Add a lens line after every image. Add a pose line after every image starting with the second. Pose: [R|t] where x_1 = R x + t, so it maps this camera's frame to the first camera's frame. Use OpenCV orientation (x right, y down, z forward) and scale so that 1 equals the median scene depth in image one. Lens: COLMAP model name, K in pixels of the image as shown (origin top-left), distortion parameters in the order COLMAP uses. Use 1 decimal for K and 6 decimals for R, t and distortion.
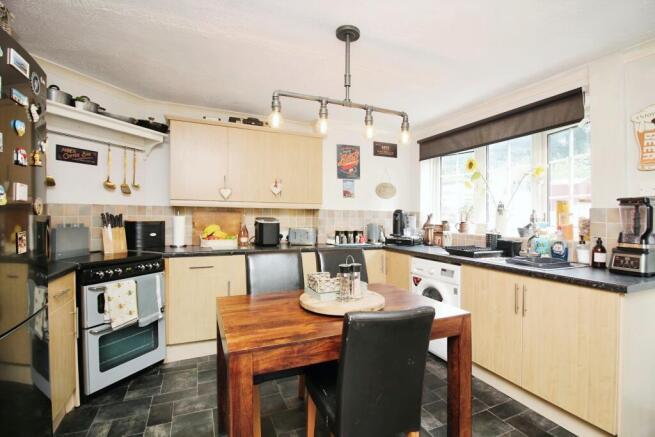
lens RADIAL K [[308.3, 0, 330.5], [0, 308.3, 216.1], [0, 0, 1]] dist [-0.020887, -0.000237]
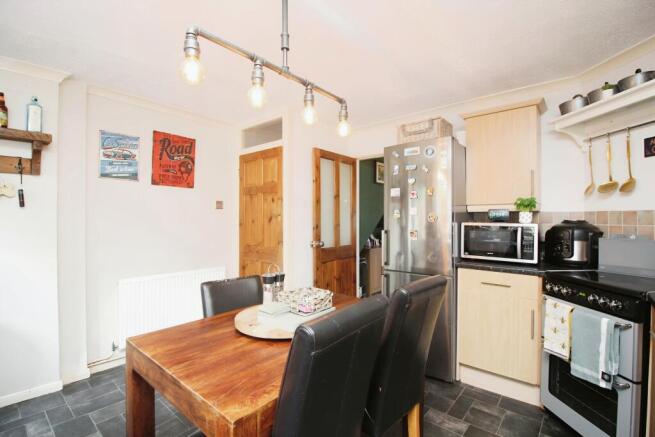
lens RADIAL K [[308.3, 0, 330.5], [0, 308.3, 216.1], [0, 0, 1]] dist [-0.020887, -0.000237]
pose [[-0.894057, -0.005473, -0.447920, 0.286410], [-0.004093, 0.999983, -0.004050, -0.020894], [0.447935, -0.001787, -0.894064, 1.643132]]
